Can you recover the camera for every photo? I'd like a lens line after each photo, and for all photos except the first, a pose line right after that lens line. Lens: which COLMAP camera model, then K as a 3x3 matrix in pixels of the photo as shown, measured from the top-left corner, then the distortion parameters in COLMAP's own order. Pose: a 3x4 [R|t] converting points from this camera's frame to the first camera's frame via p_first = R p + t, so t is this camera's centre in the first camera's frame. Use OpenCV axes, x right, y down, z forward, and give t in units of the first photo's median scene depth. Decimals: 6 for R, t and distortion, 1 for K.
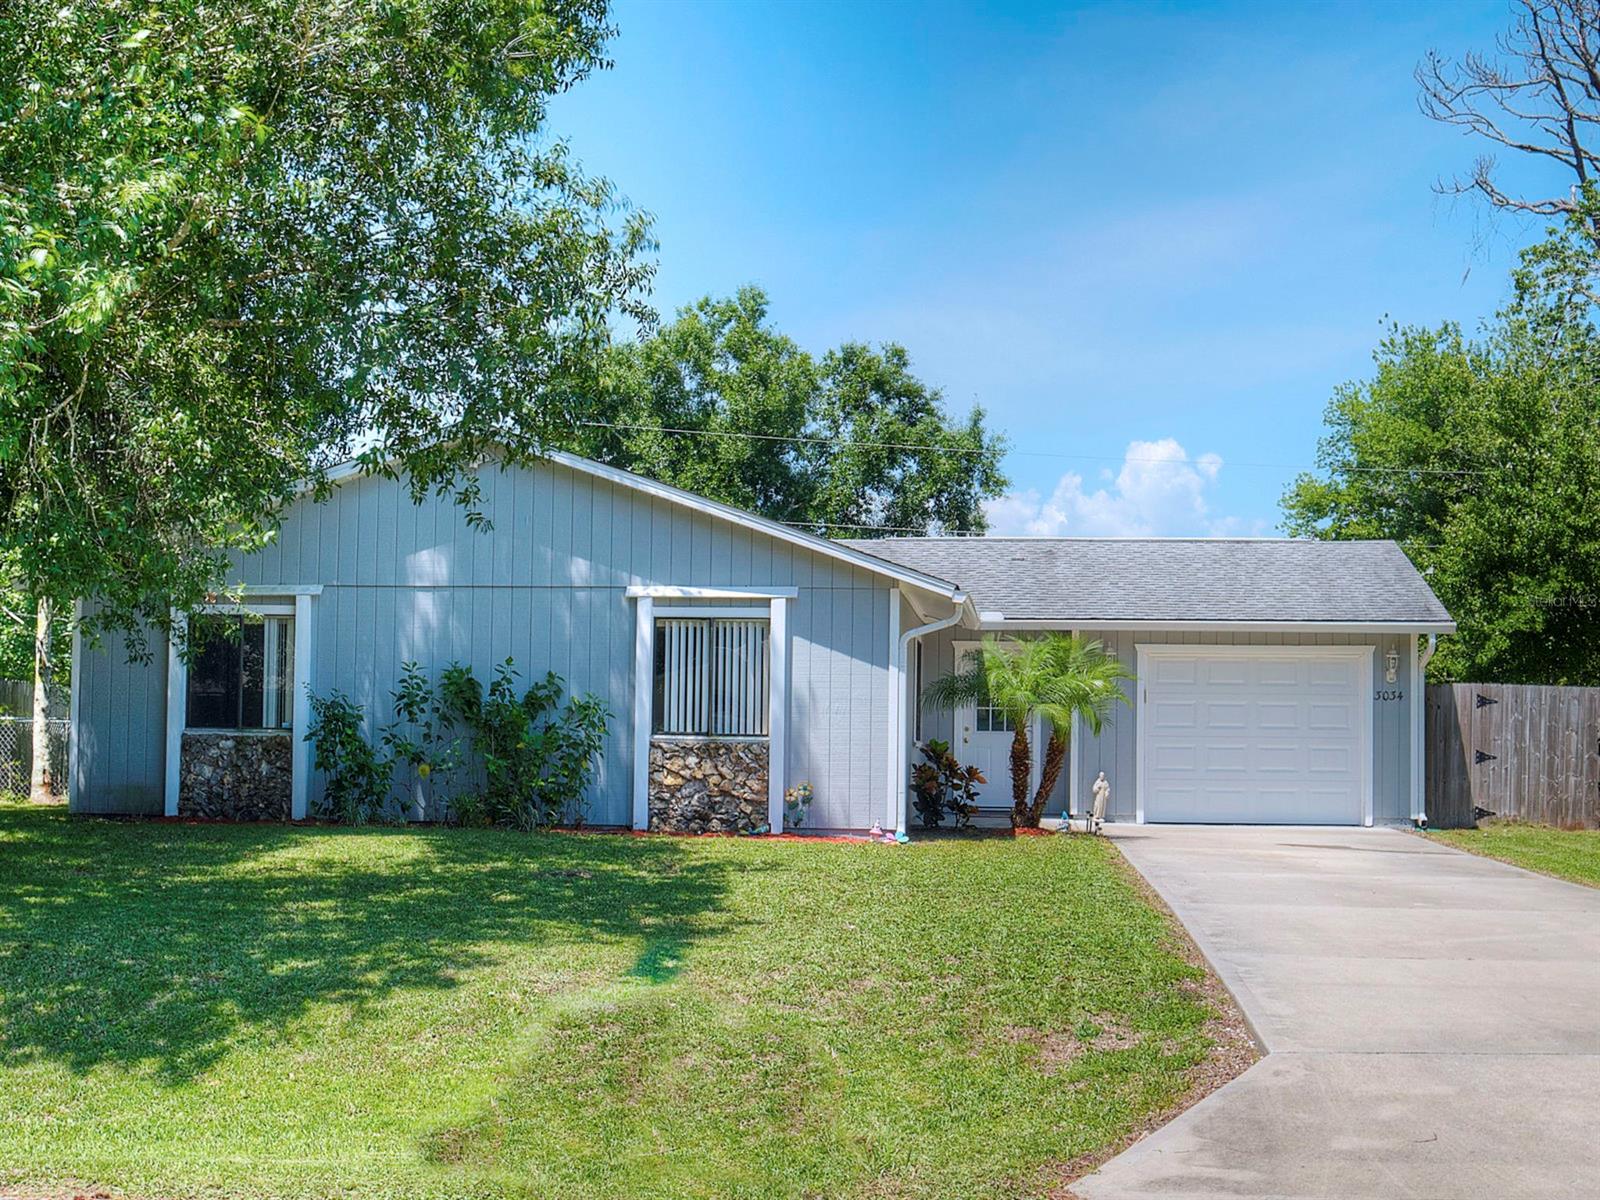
lens RADIAL K [[2123.7, 0, 800.0], [0, 2123.7, 600.0], [0, 0, 1]] dist [-0.039436, -0.039339]
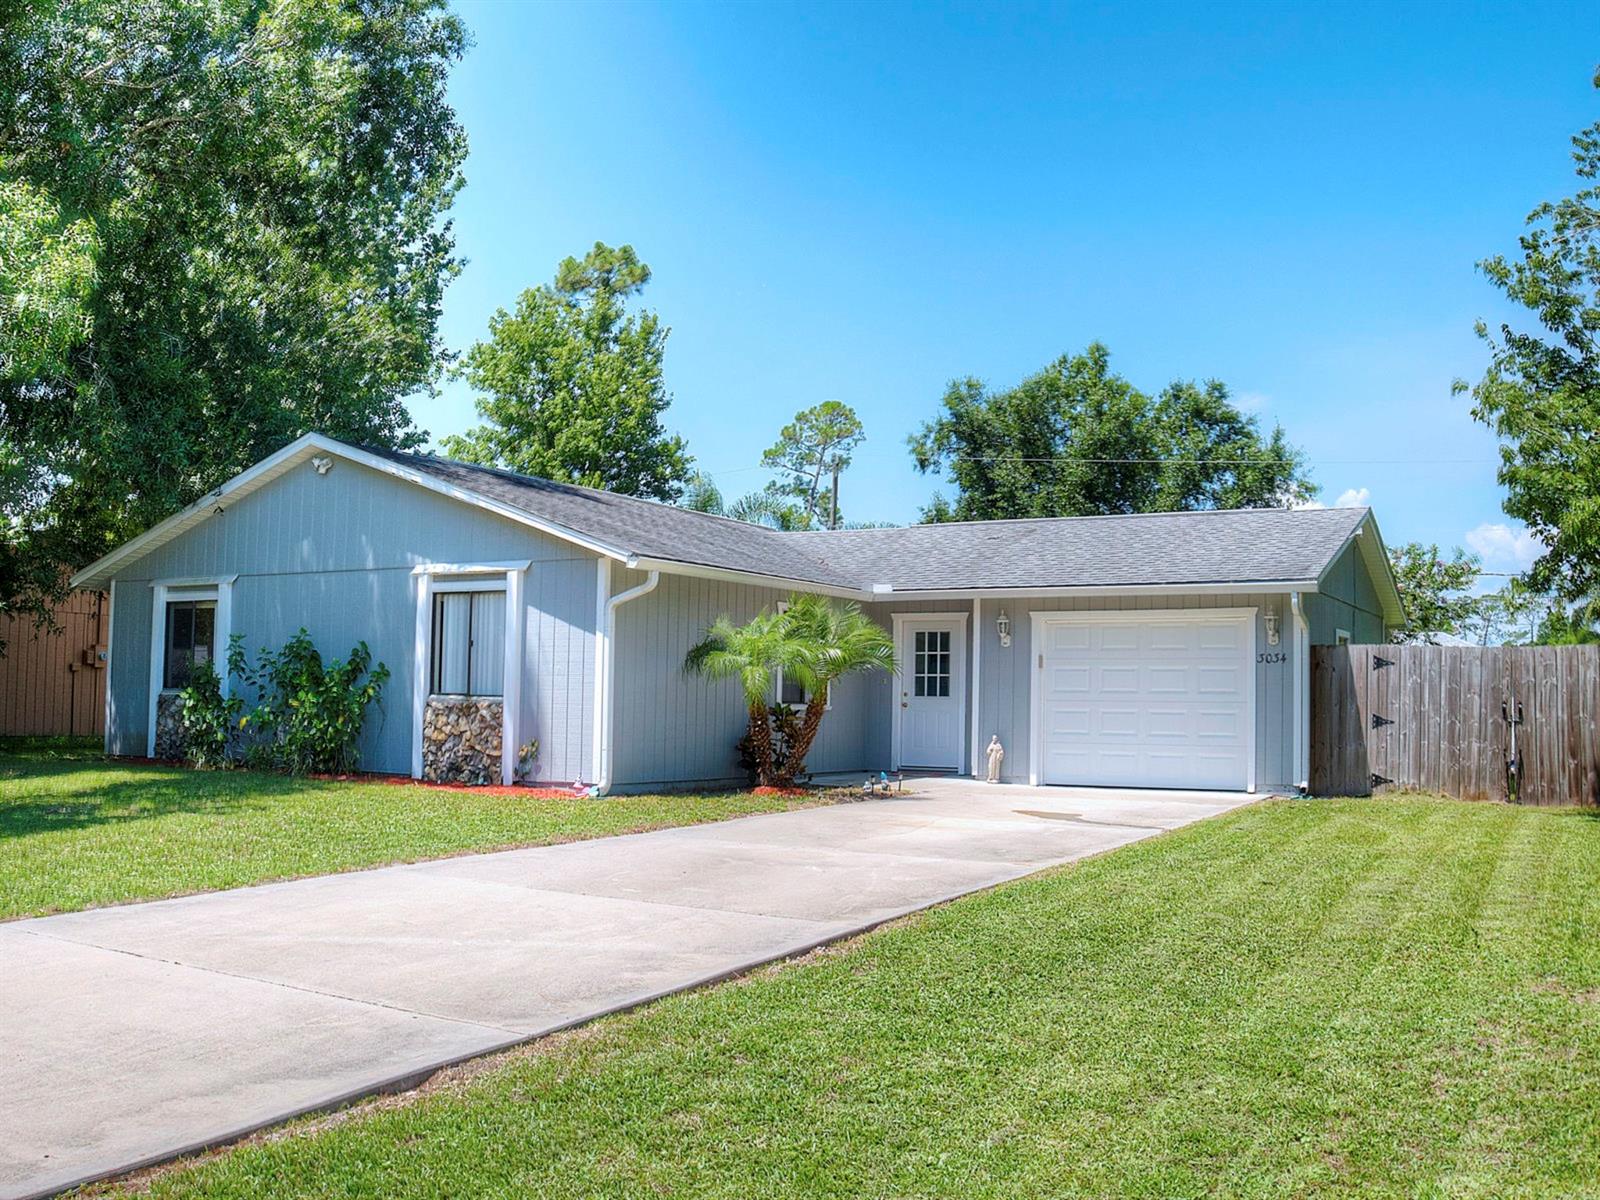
lens RADIAL K [[1503.5, 0, 800.0], [0, 1503.5, 600.0], [0, 0, 1]] dist [-0.128691, 0.001753]
pose [[0.912156, -0.026870, -0.408962, 0.358839], [0.022565, 0.999628, -0.015350, 0.023942], [0.409222, 0.004773, 0.912422, 0.289117]]
